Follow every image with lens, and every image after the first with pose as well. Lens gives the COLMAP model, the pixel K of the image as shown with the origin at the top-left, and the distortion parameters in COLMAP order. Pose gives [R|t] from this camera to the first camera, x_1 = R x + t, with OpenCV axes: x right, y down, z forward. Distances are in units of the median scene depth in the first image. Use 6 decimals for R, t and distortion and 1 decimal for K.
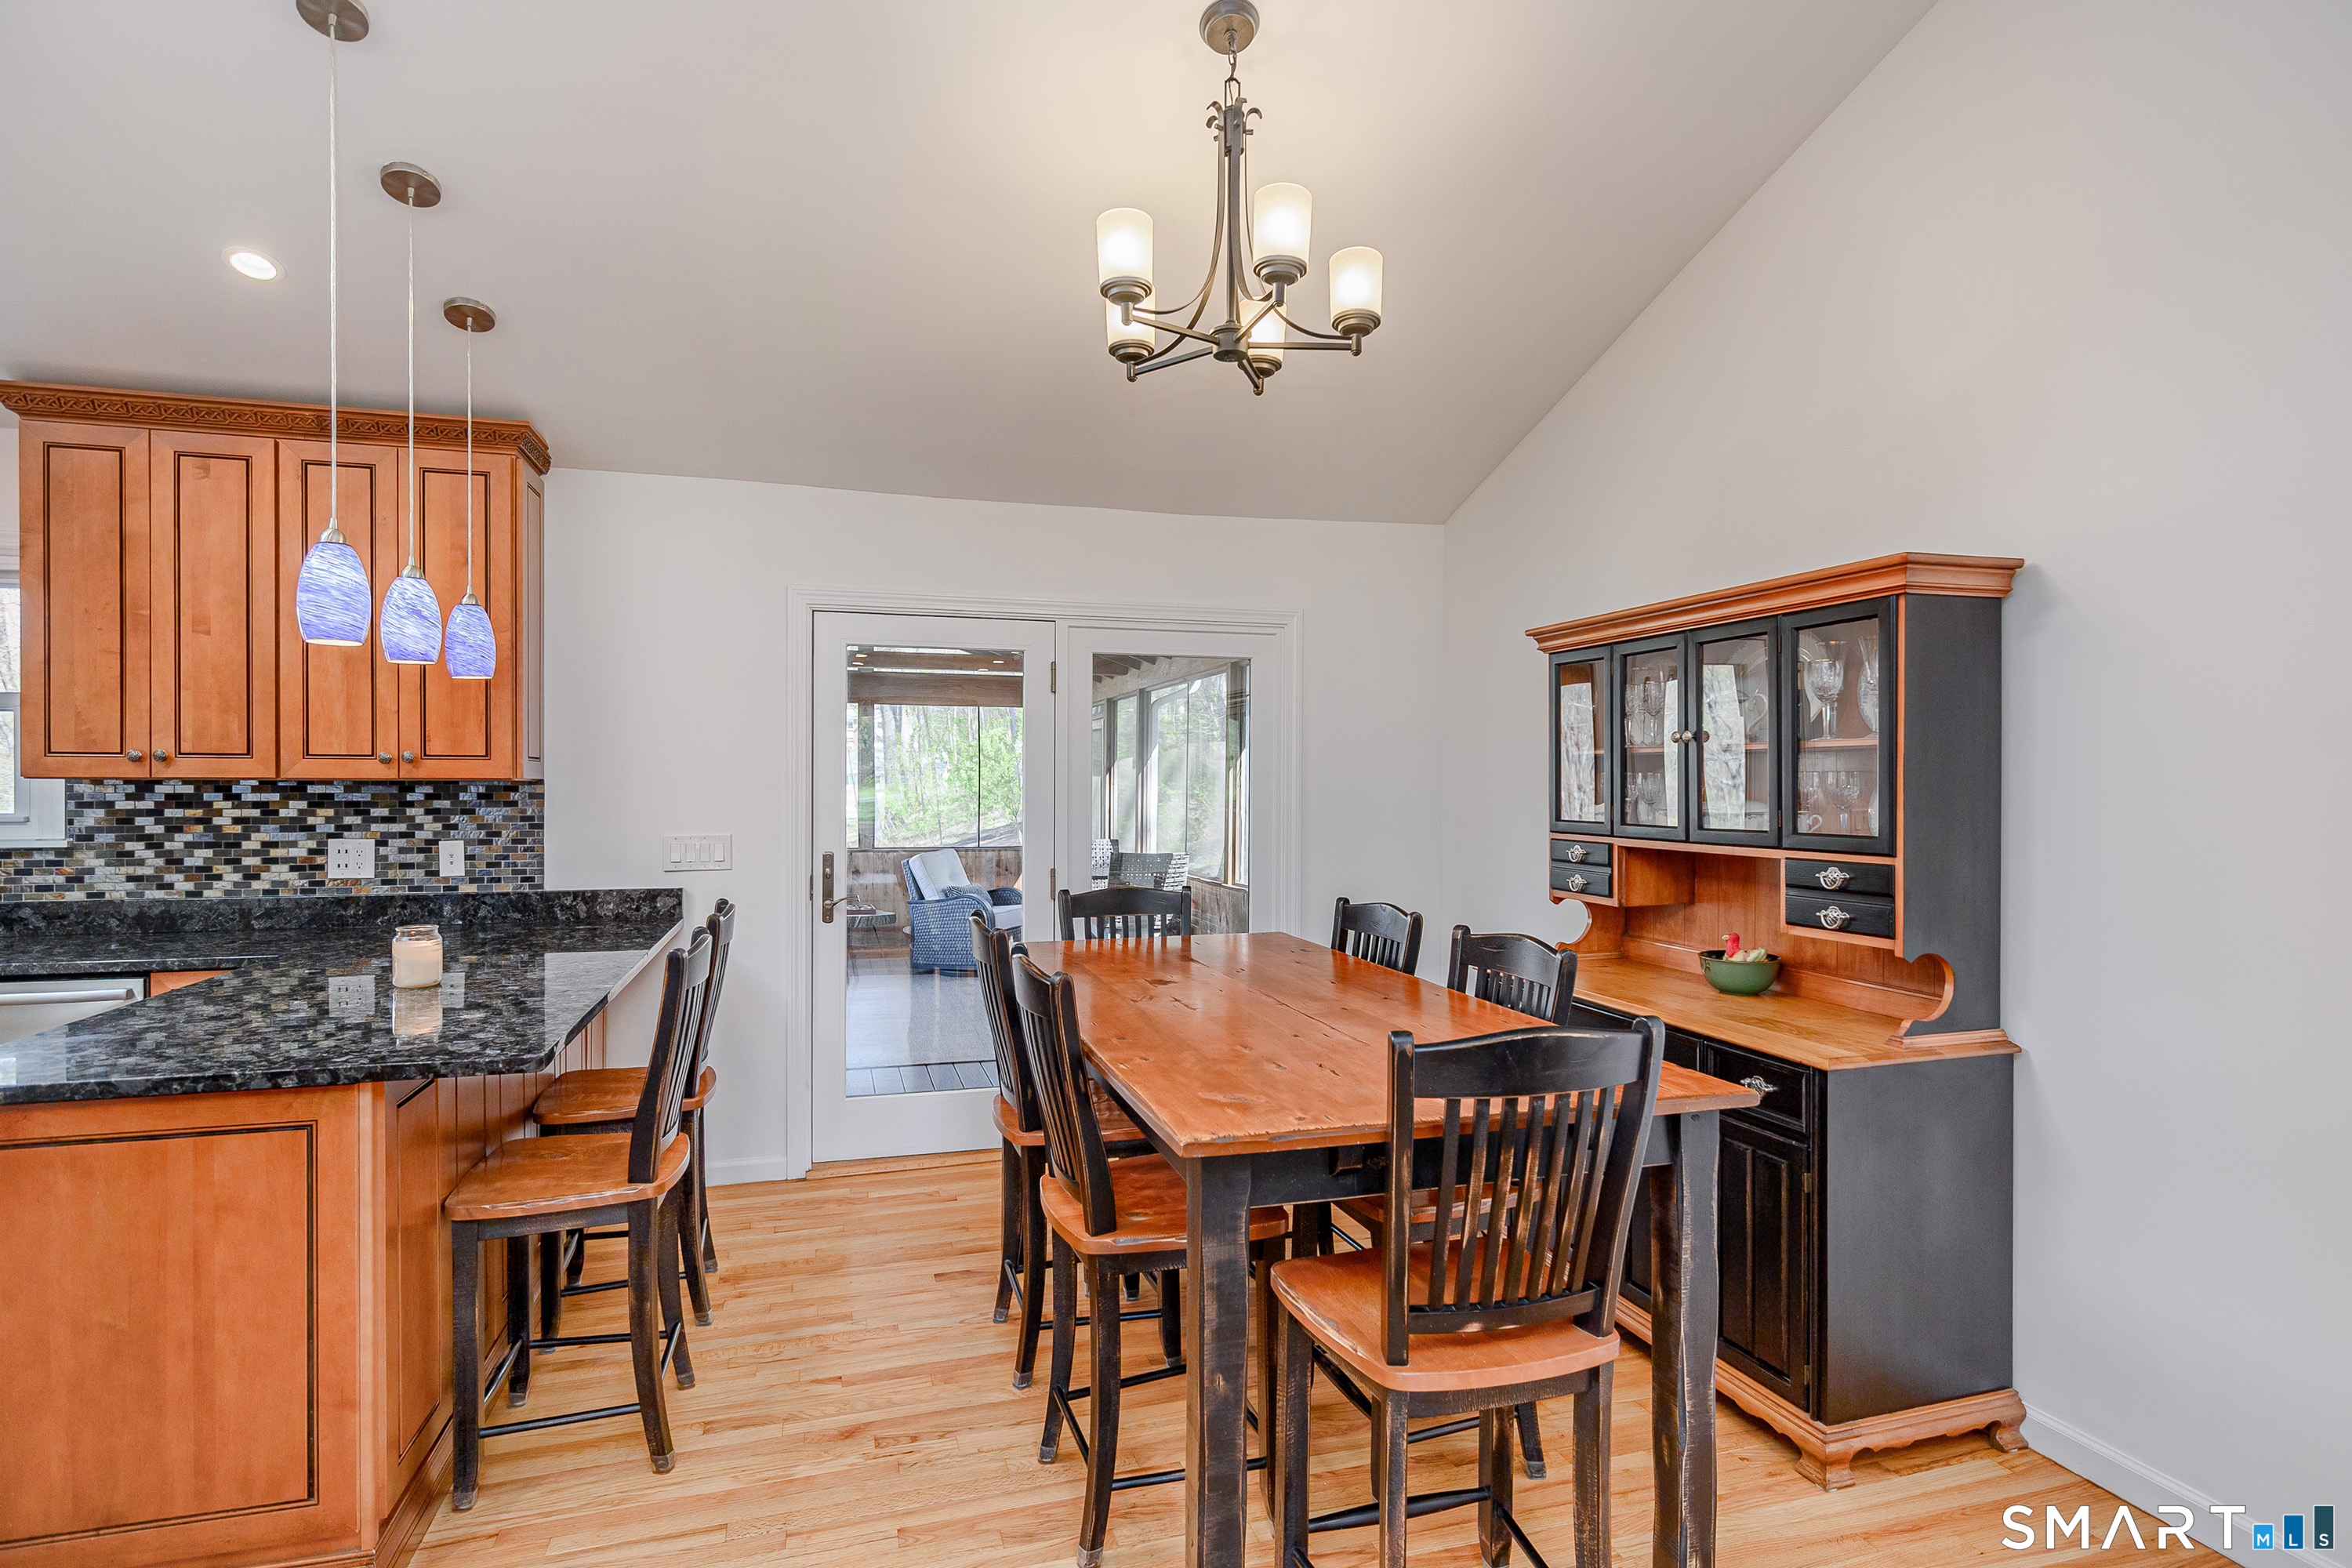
lens RADIAL K [[1197.1, 0, 1179.6], [0, 1197.1, 797.8], [0, 0, 1]] dist [-0.003729, 0.004063]
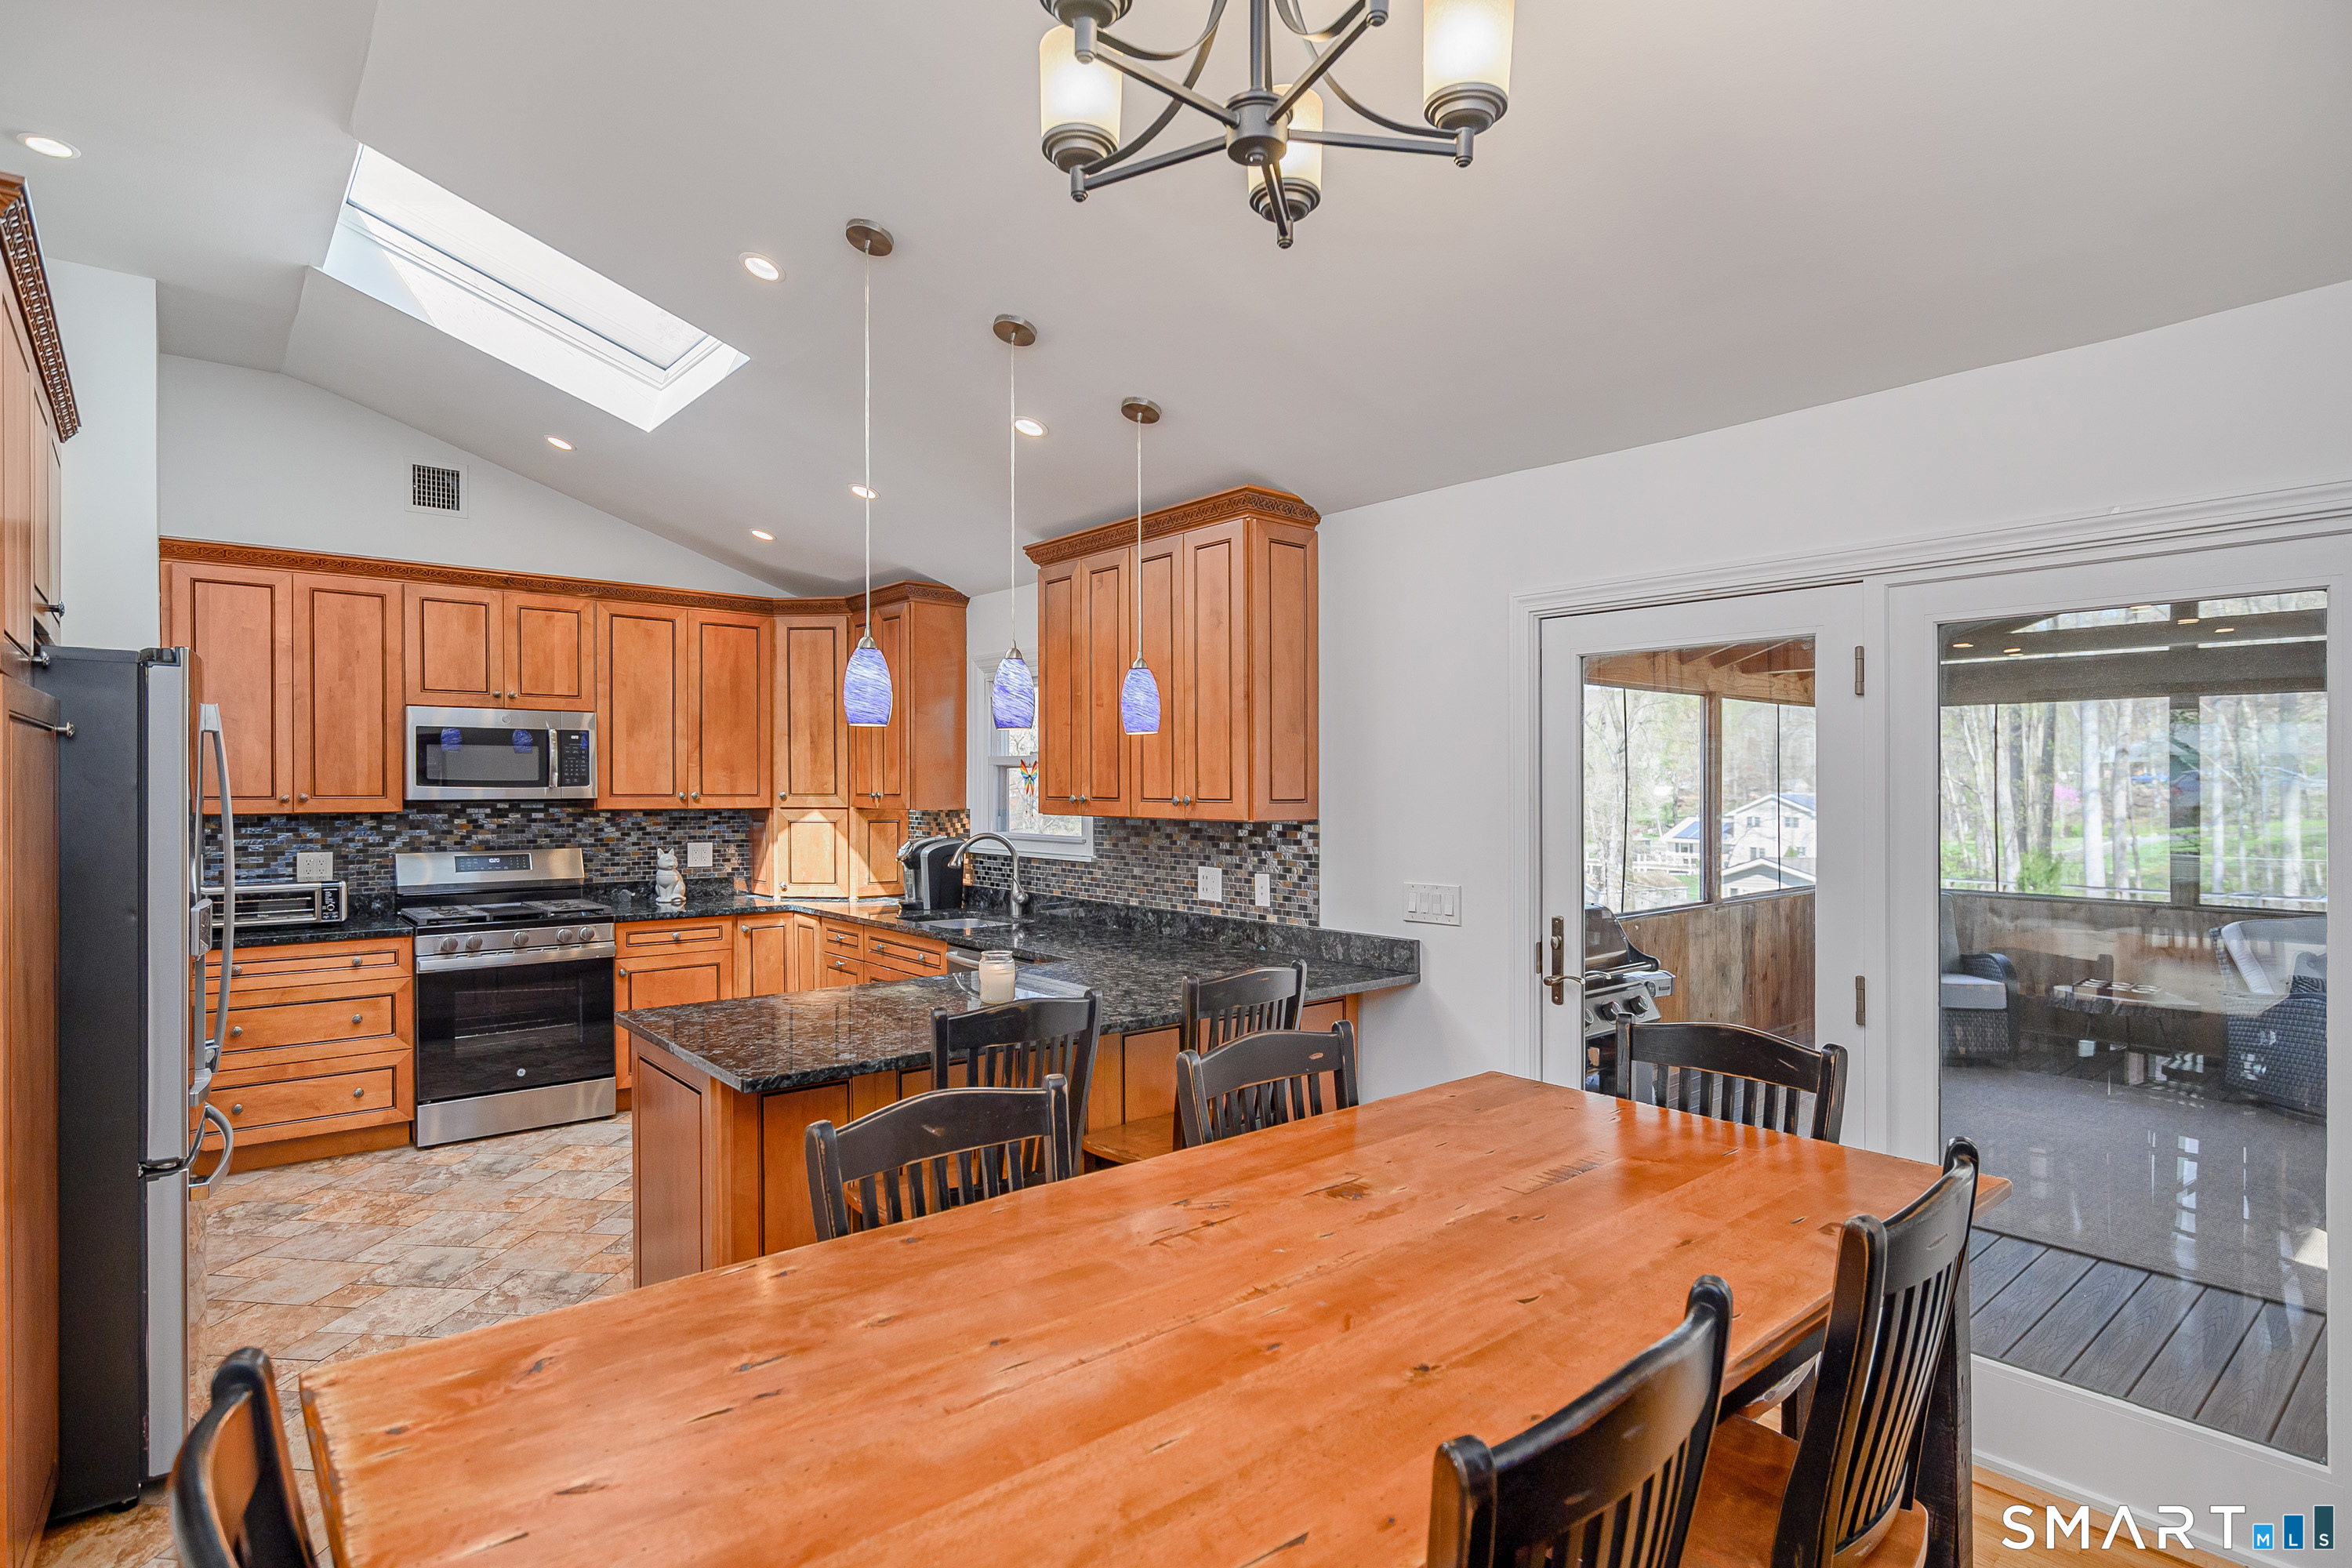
lens RADIAL K [[1197.1, 0, 1175.9], [0, 1197.1, 816.6], [0, 0, 1]] dist [-0.003729, 0.004063]
pose [[0.400304, 0.022217, -0.916113, 0.389626], [-0.012400, 0.999746, 0.018826, -0.038799], [0.916298, 0.003823, 0.400478, 0.508463]]
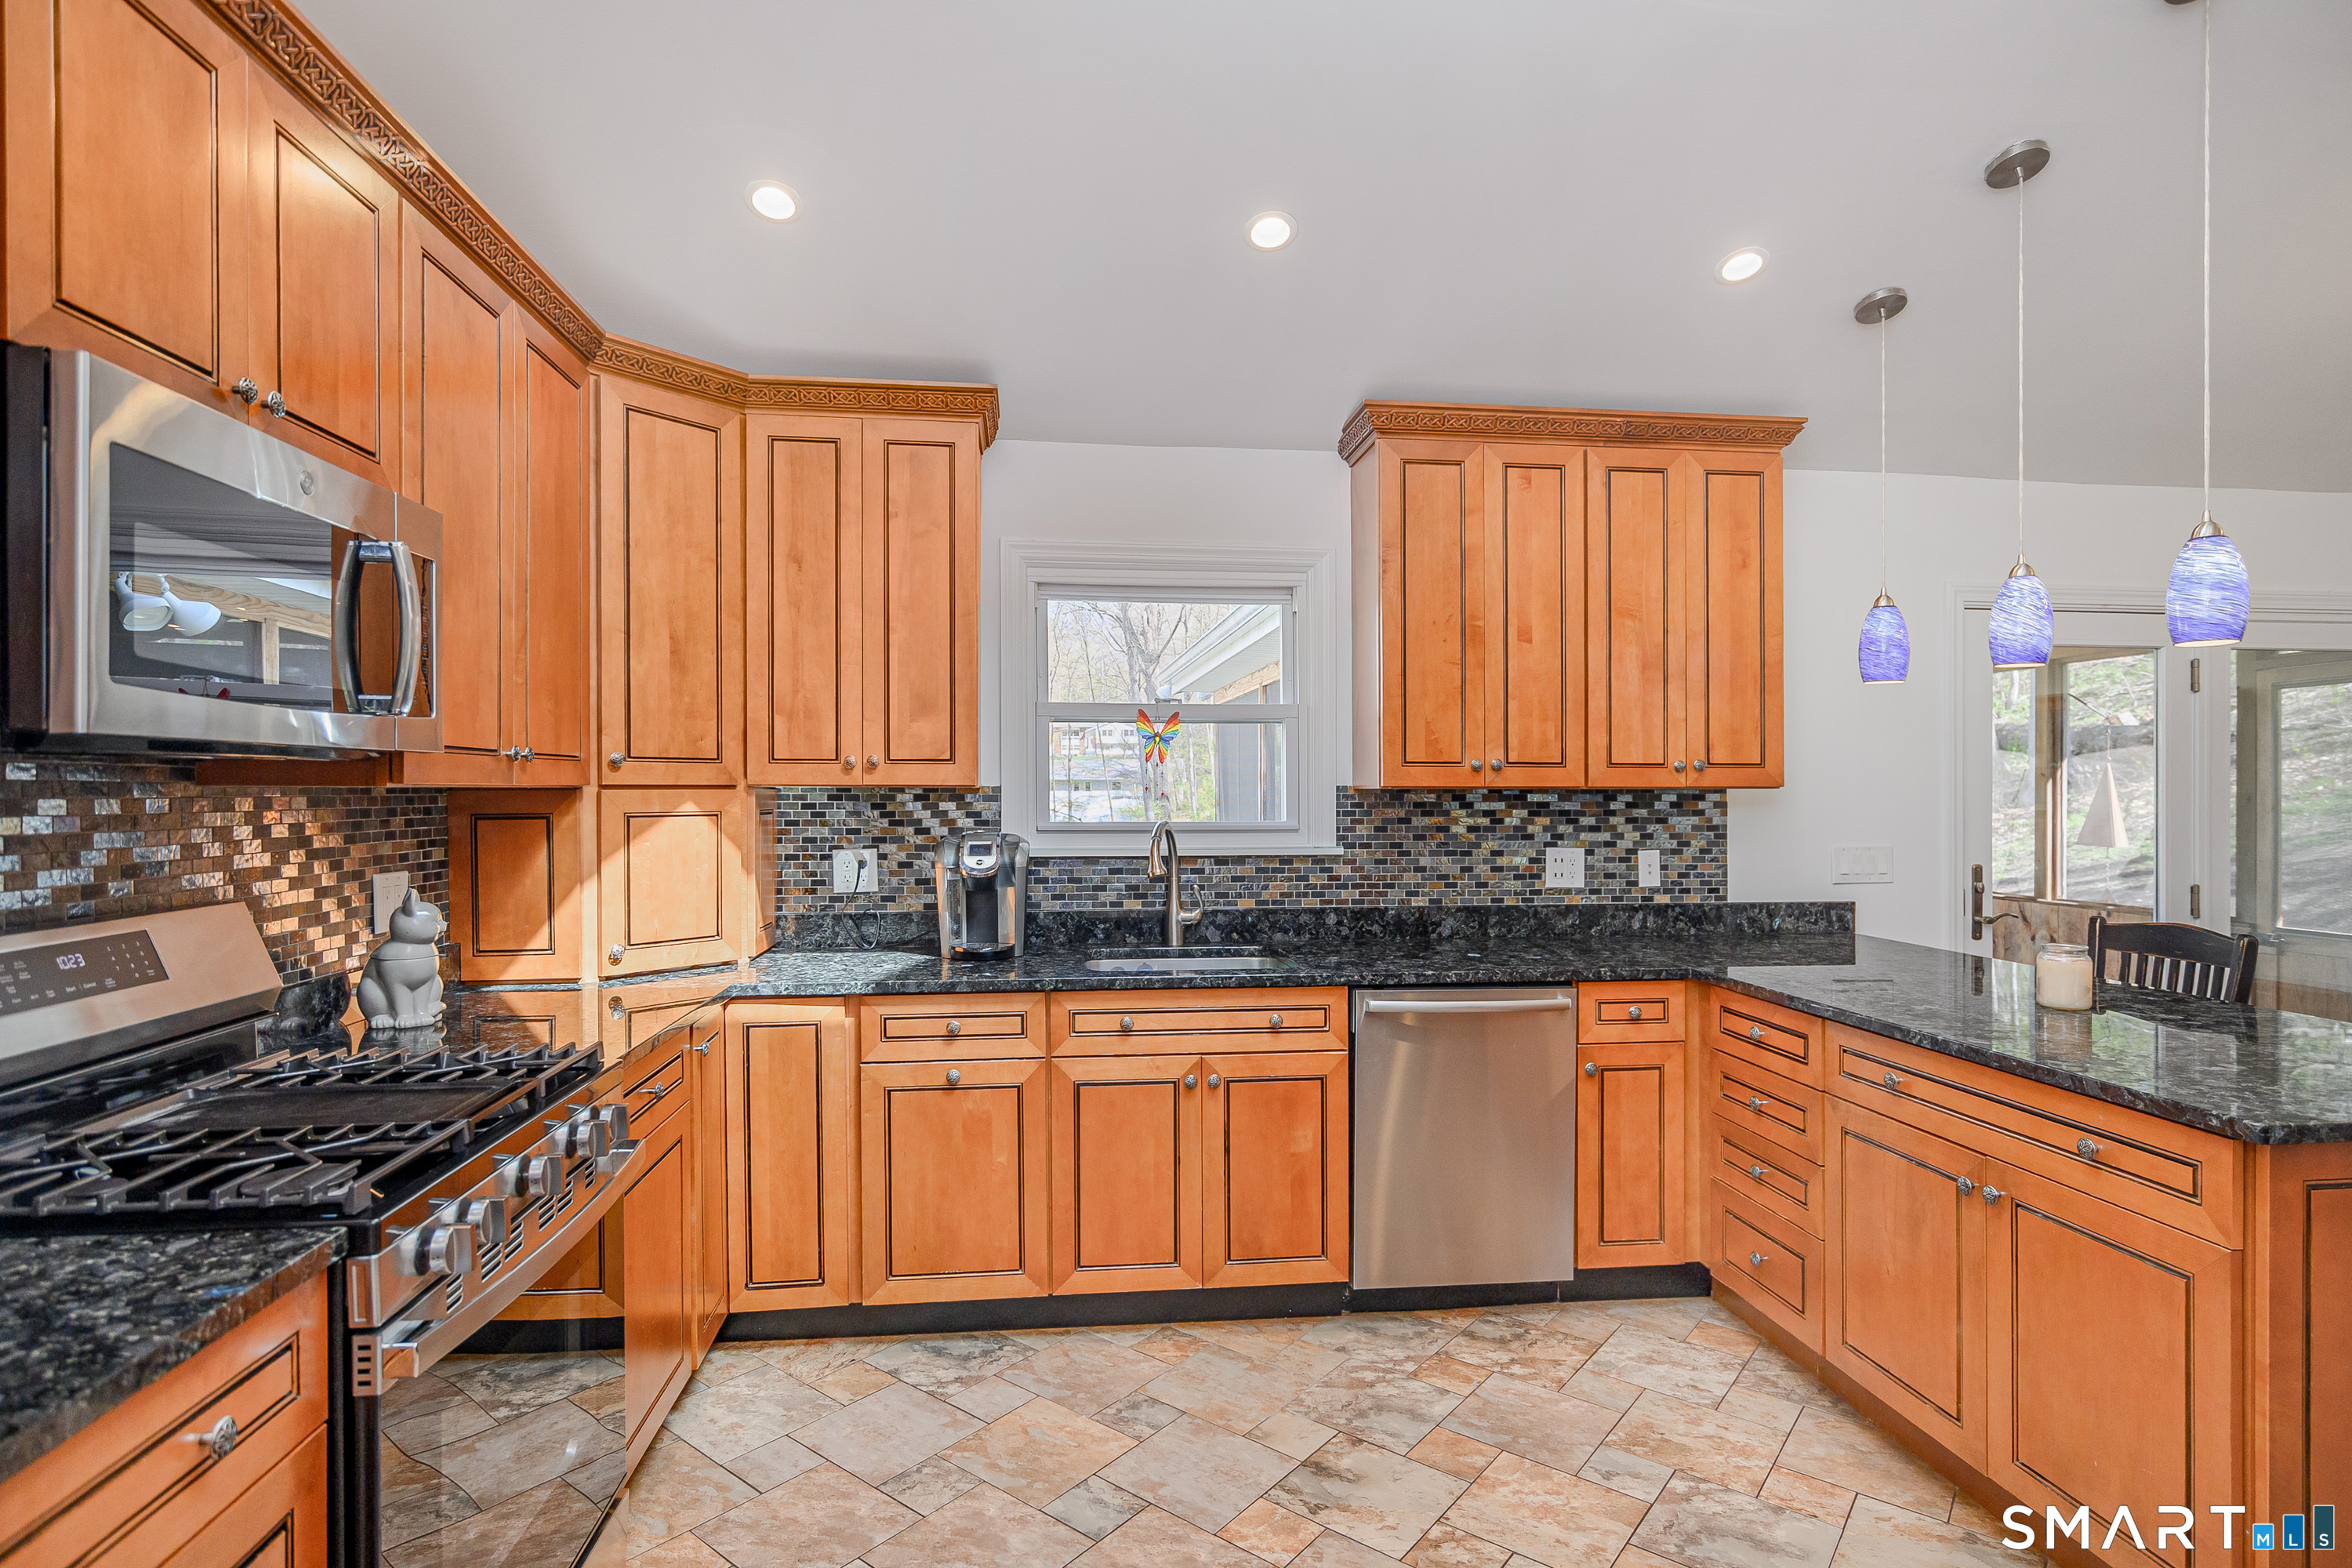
lens RADIAL K [[1197.1, 0, 1185.6], [0, 1197.1, 796.6], [0, 0, 1]] dist [-0.003729, 0.004063]
pose [[0.986277, 0.000541, -0.165097, -0.863500], [-0.001449, 0.999984, -0.005380, -0.002465], [0.165091, 0.005546, 0.986263, -0.033834]]
